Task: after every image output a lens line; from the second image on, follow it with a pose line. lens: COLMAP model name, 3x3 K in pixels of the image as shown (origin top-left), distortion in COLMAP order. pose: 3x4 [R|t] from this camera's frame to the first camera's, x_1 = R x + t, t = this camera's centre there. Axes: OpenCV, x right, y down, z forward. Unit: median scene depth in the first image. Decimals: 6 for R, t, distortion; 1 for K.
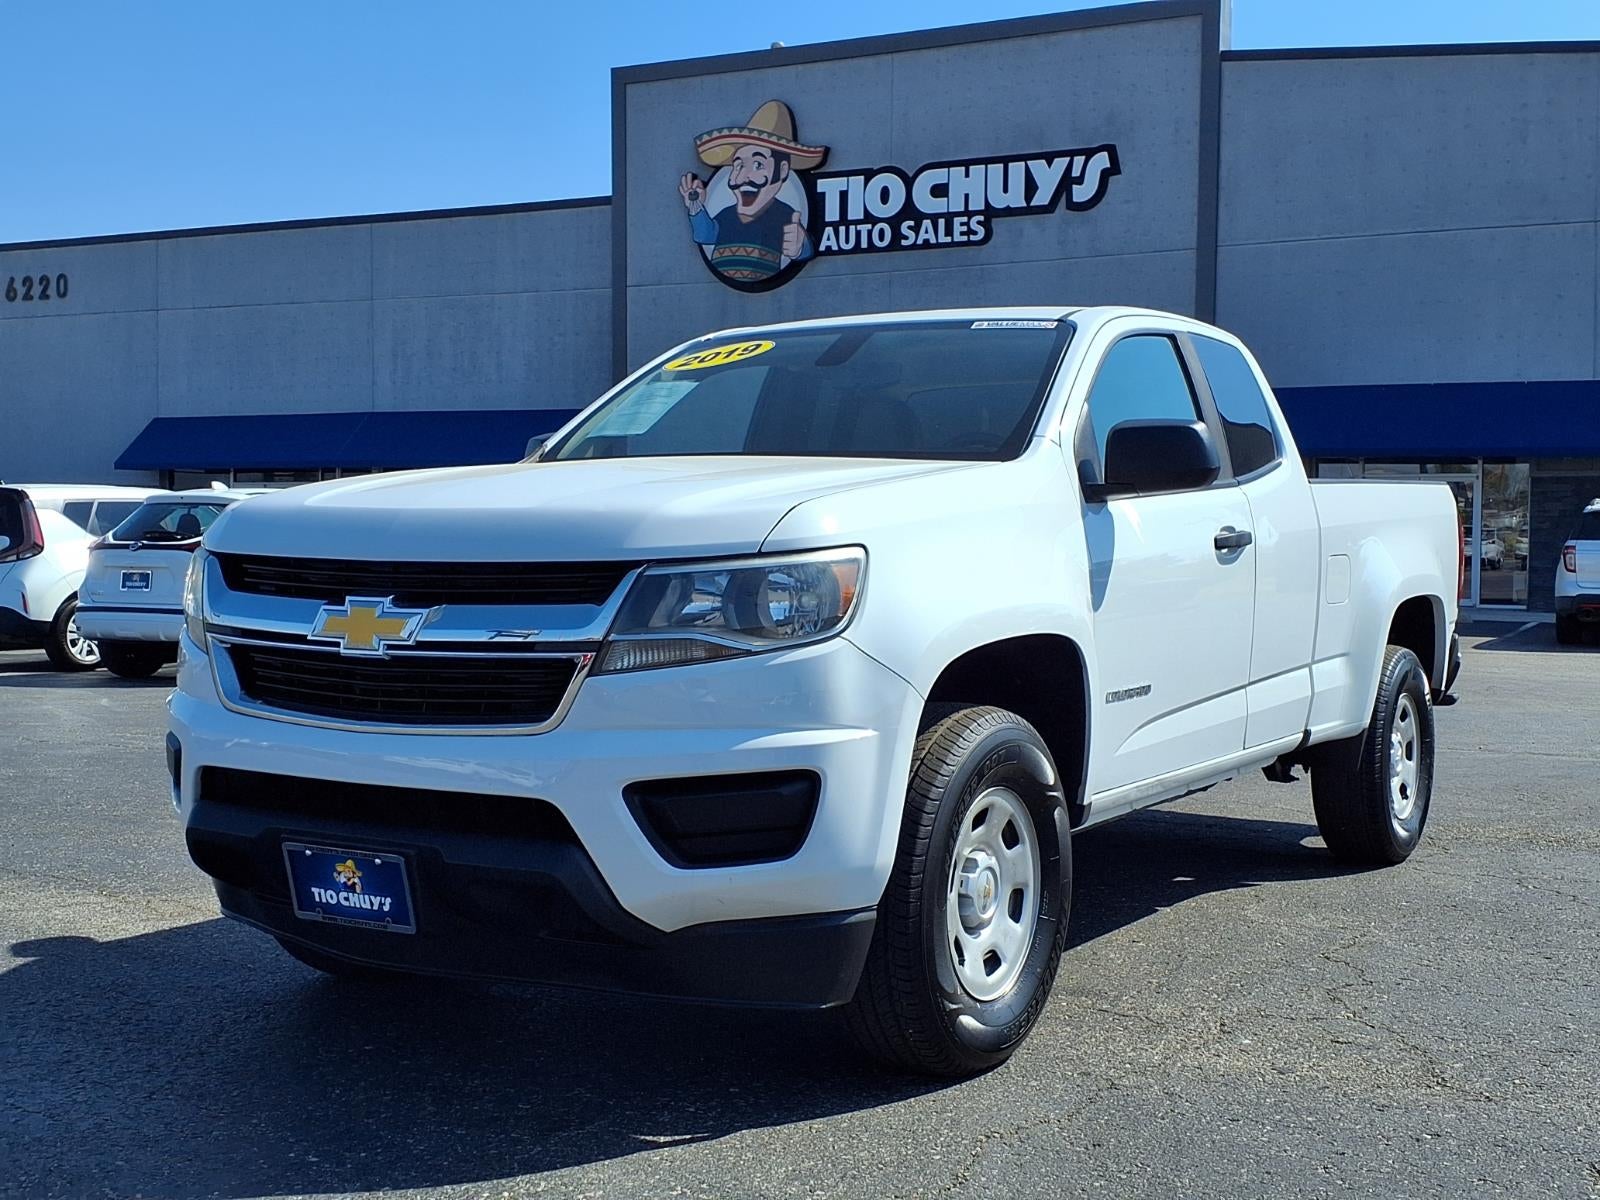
lens RADIAL K [[1913.7, 0, 809.6], [0, 1913.7, 597.7], [0, 0, 1]] dist [0.190531, -0.533089]
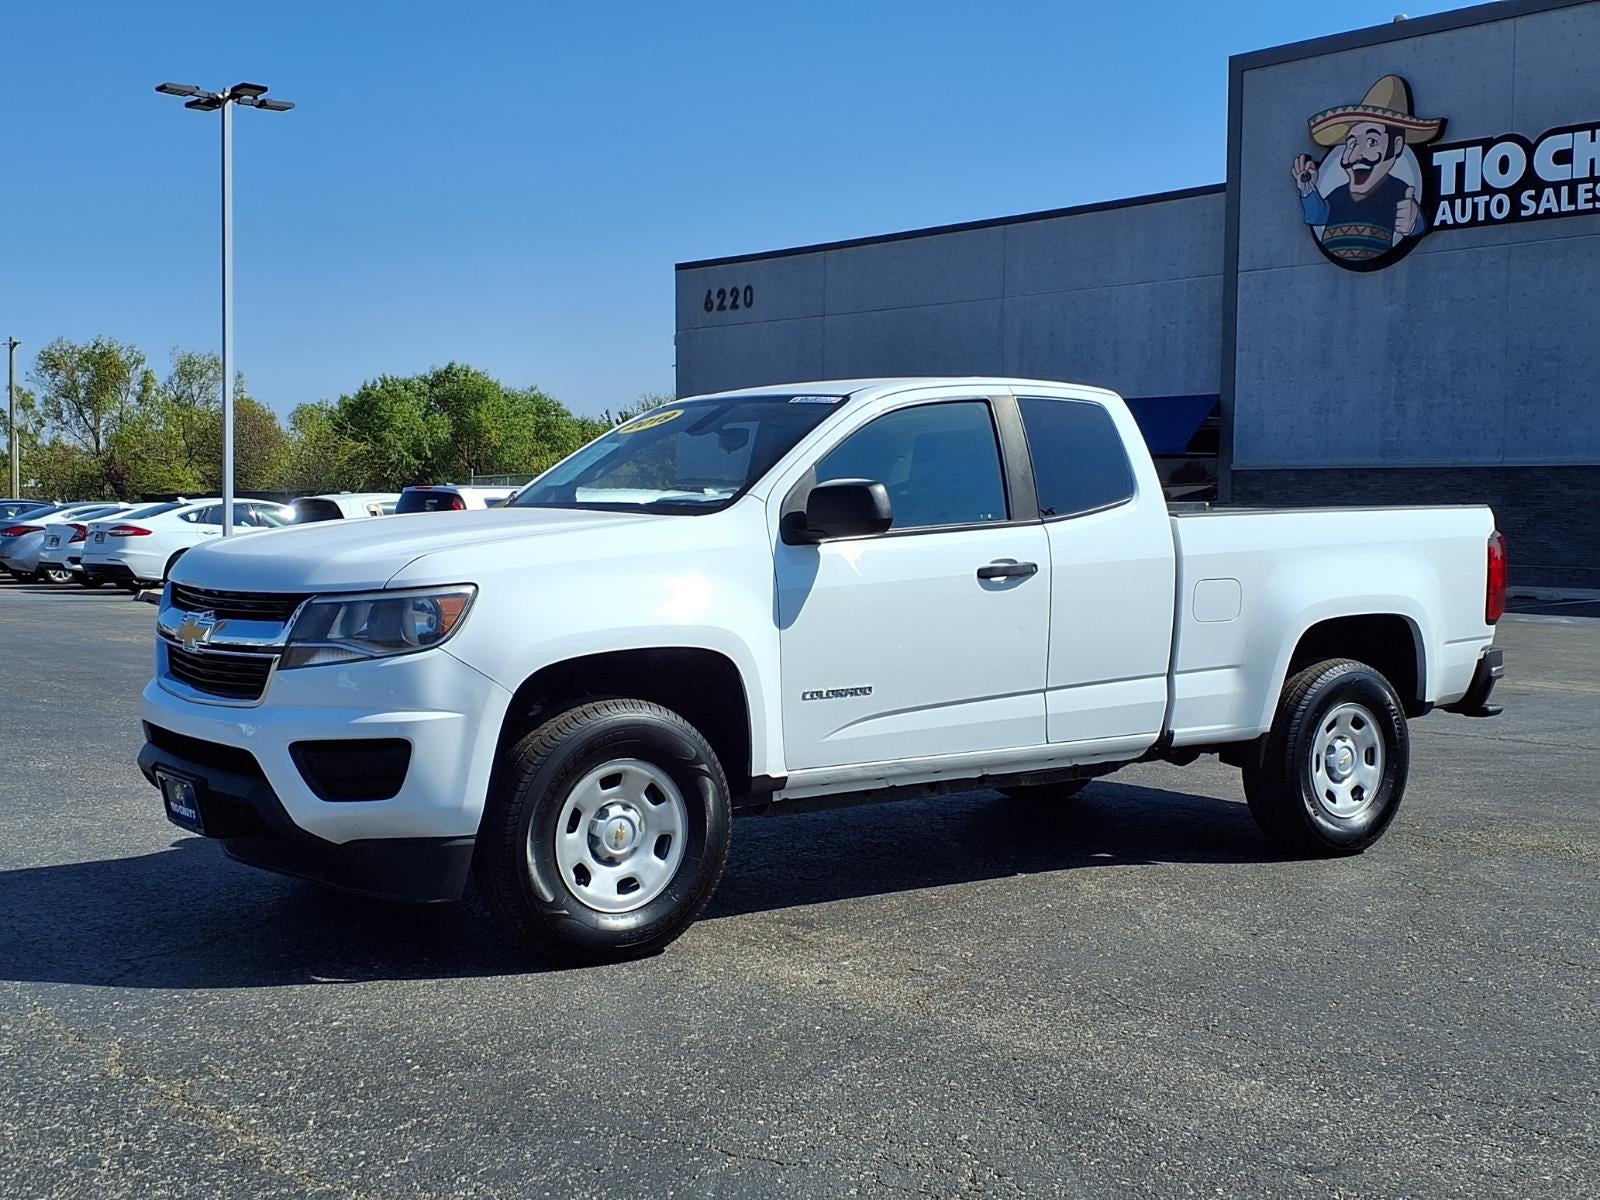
lens RADIAL K [[1913.7, 0, 809.6], [0, 1913.7, 597.7], [0, 0, 1]] dist [0.190531, -0.533089]
pose [[0.928349, 0.018155, -0.371267, 0.082872], [-0.013478, 0.999794, 0.015190, -0.004415], [0.371466, -0.009098, 0.928402, -0.025269]]
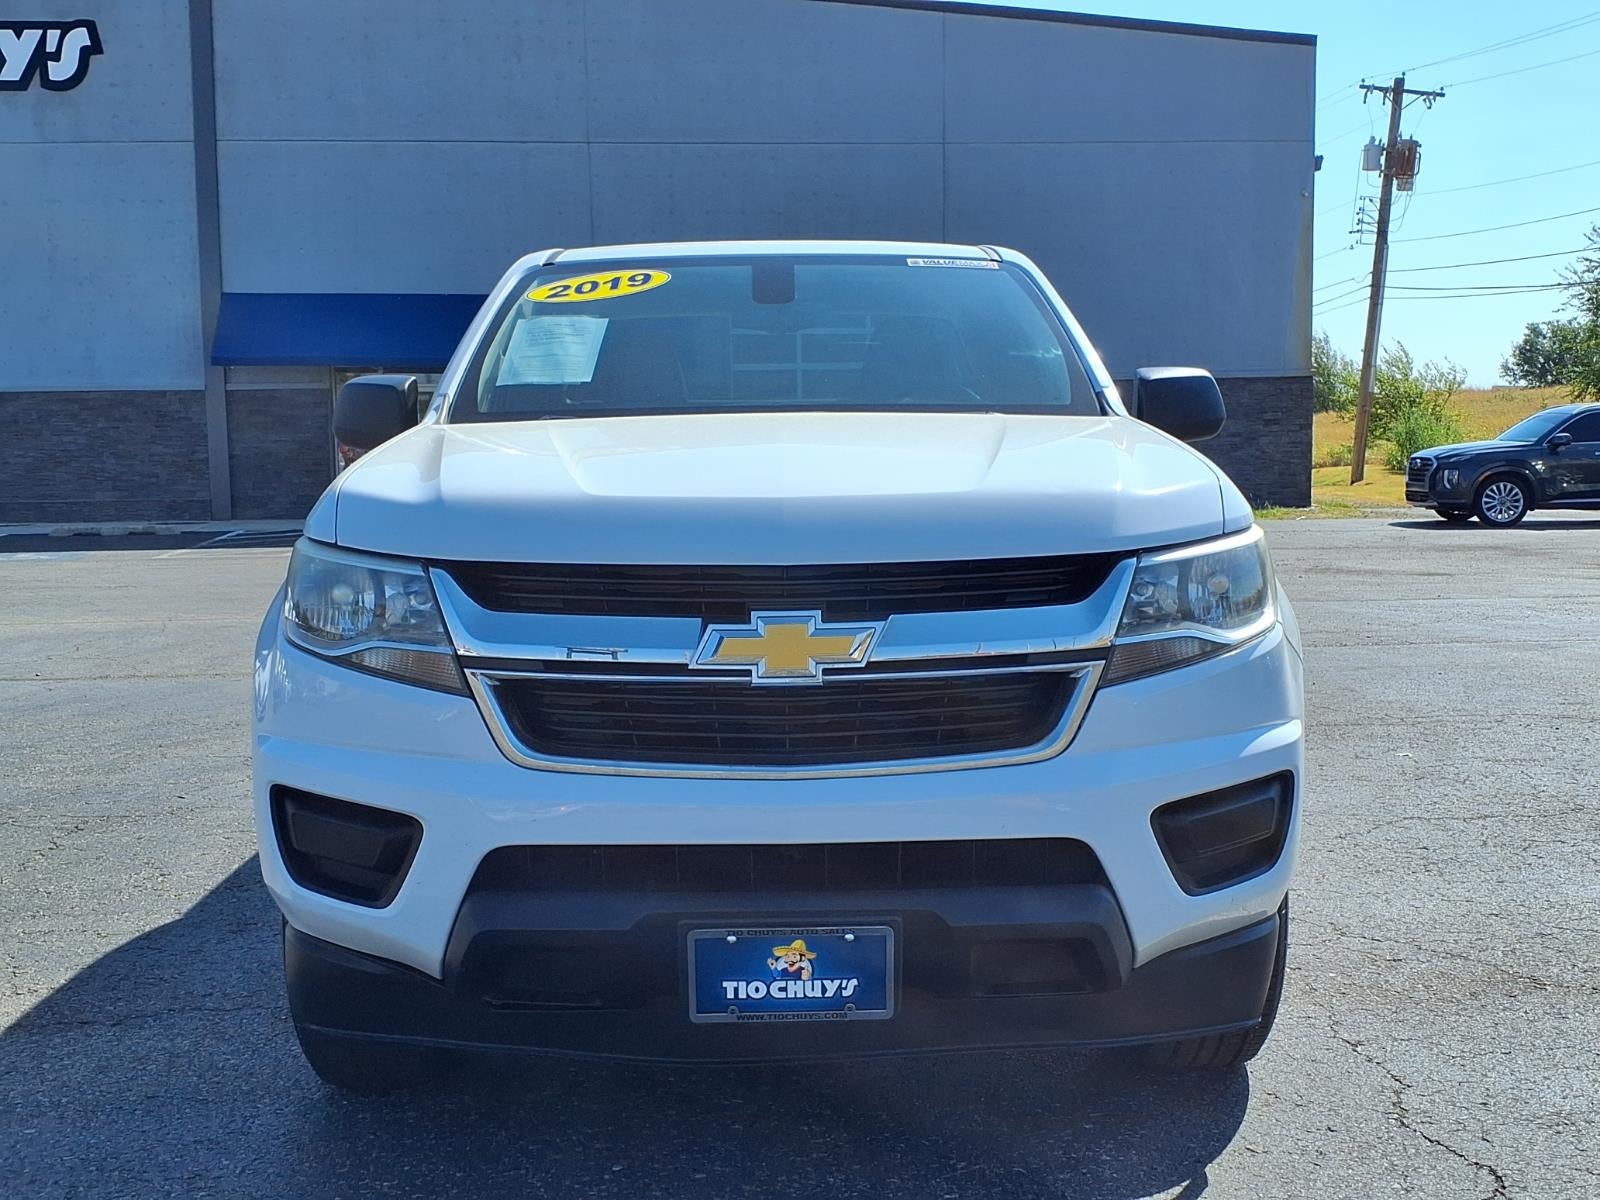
lens RADIAL K [[1913.7, 0, 809.6], [0, 1913.7, 597.7], [0, 0, 1]] dist [0.190531, -0.533089]
pose [[0.842368, -0.065049, 0.534963, -0.067505], [0.037919, 0.997382, 0.061569, -0.005680], [-0.537567, -0.031579, 0.842629, 0.034400]]
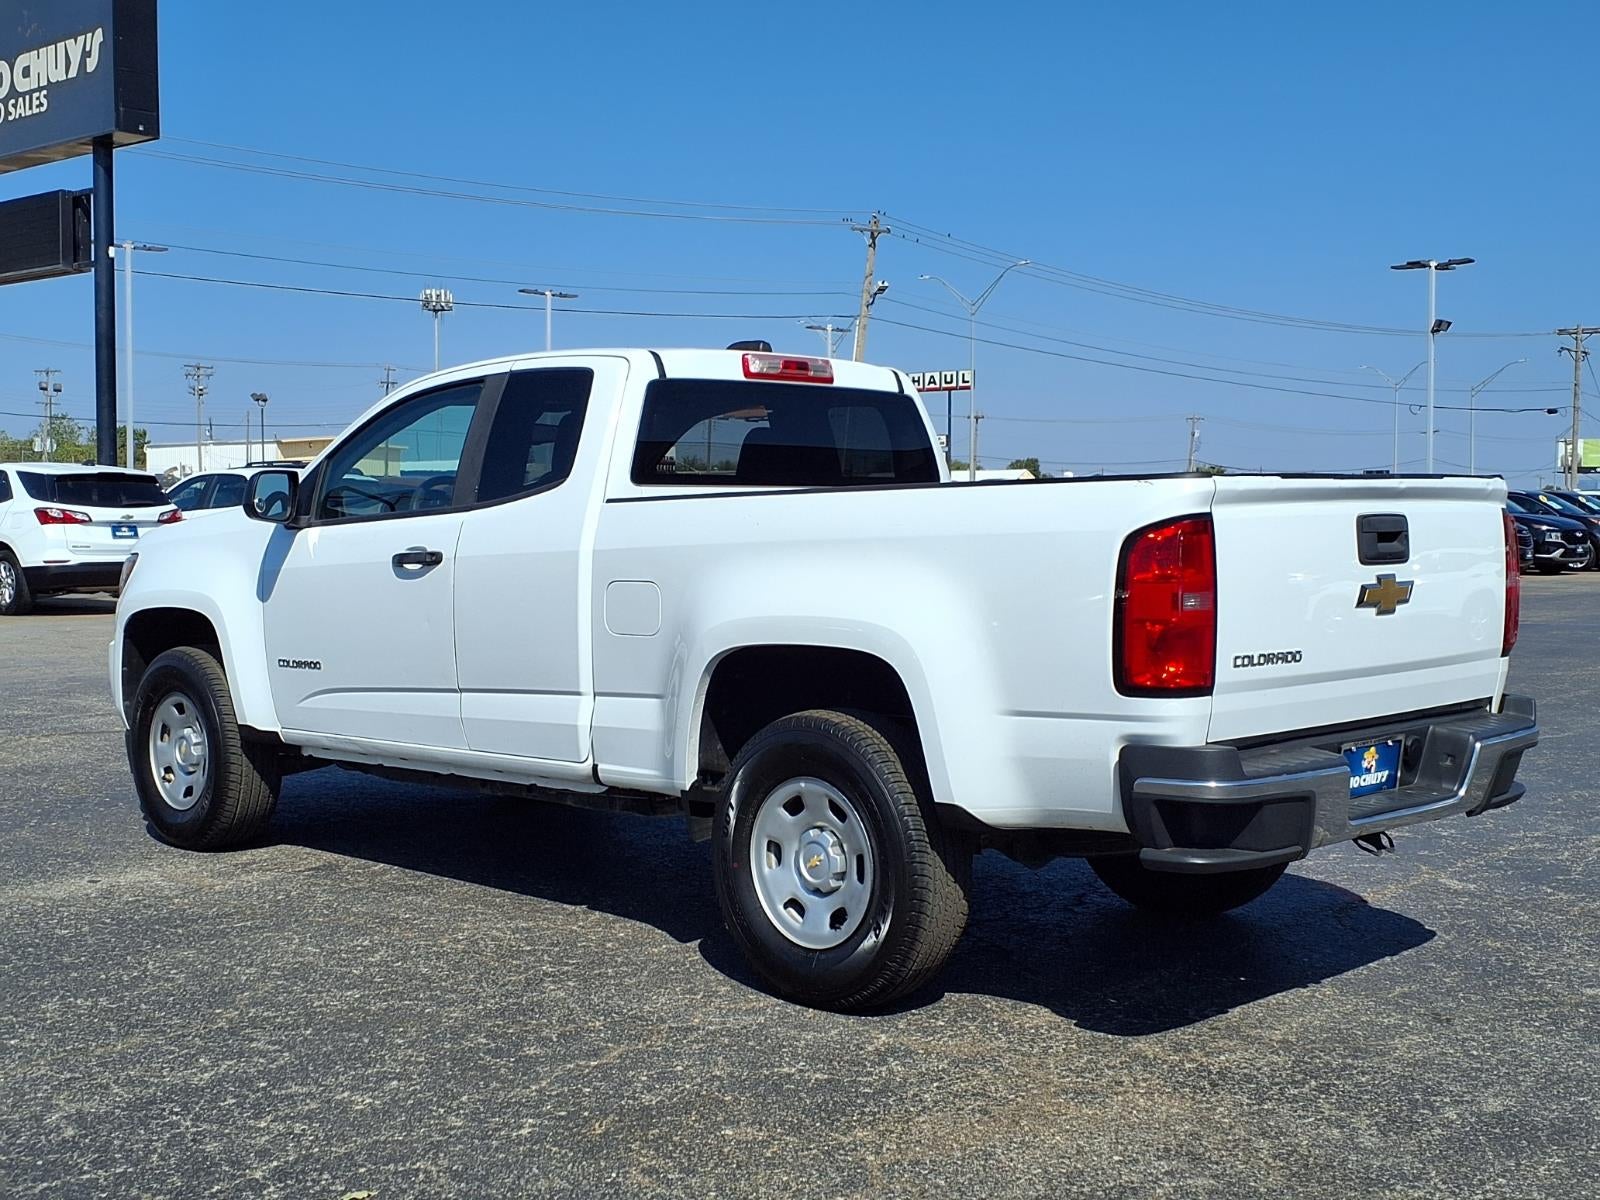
lens RADIAL K [[1913.7, 0, 809.6], [0, 1913.7, 597.7], [0, 0, 1]] dist [0.190531, -0.533089]
pose [[-0.218941, 0.036022, -0.975073, 0.195357], [-0.030401, 0.998581, 0.043717, -0.009641], [0.975264, 0.039215, -0.217535, 0.223087]]
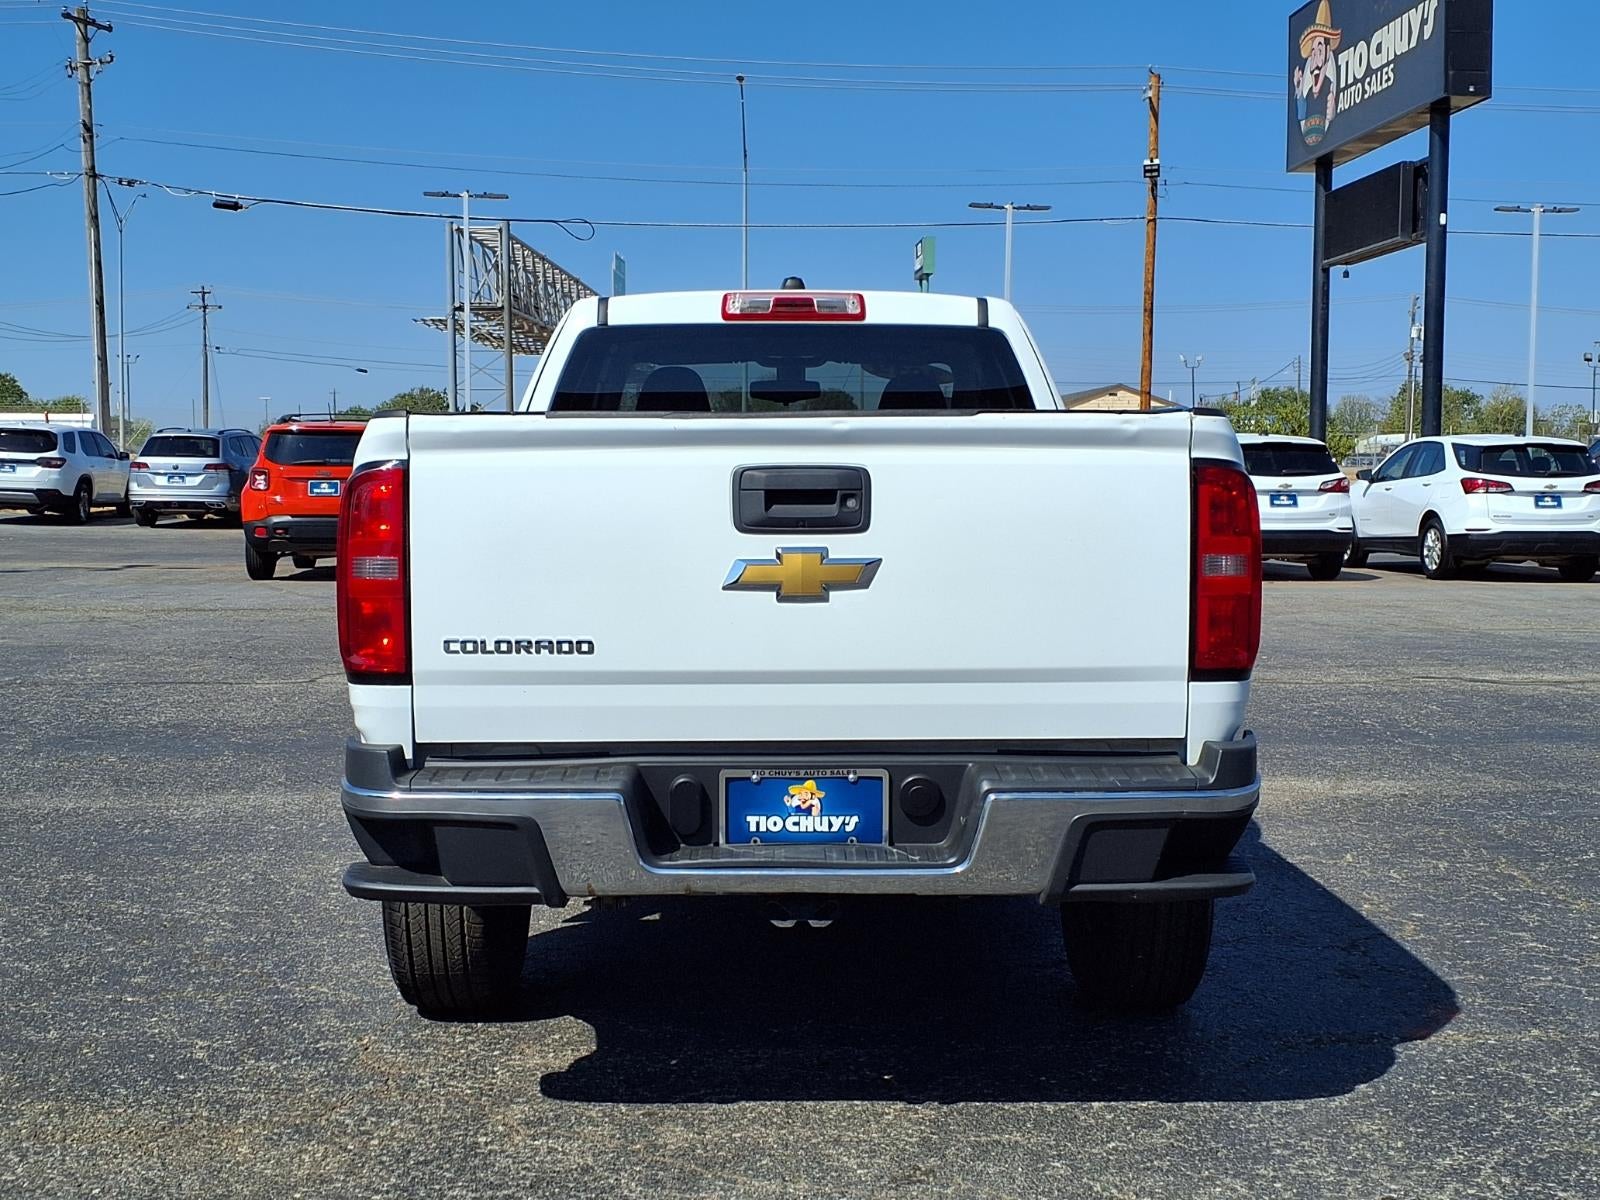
lens RADIAL K [[1913.7, 0, 809.6], [0, 1913.7, 597.7], [0, 0, 1]] dist [0.190531, -0.533089]
pose [[-0.842102, 0.022752, -0.538838, 0.107308], [-0.024526, 0.996461, 0.080404, -0.011902], [0.538761, 0.080924, -0.838563, 0.315676]]
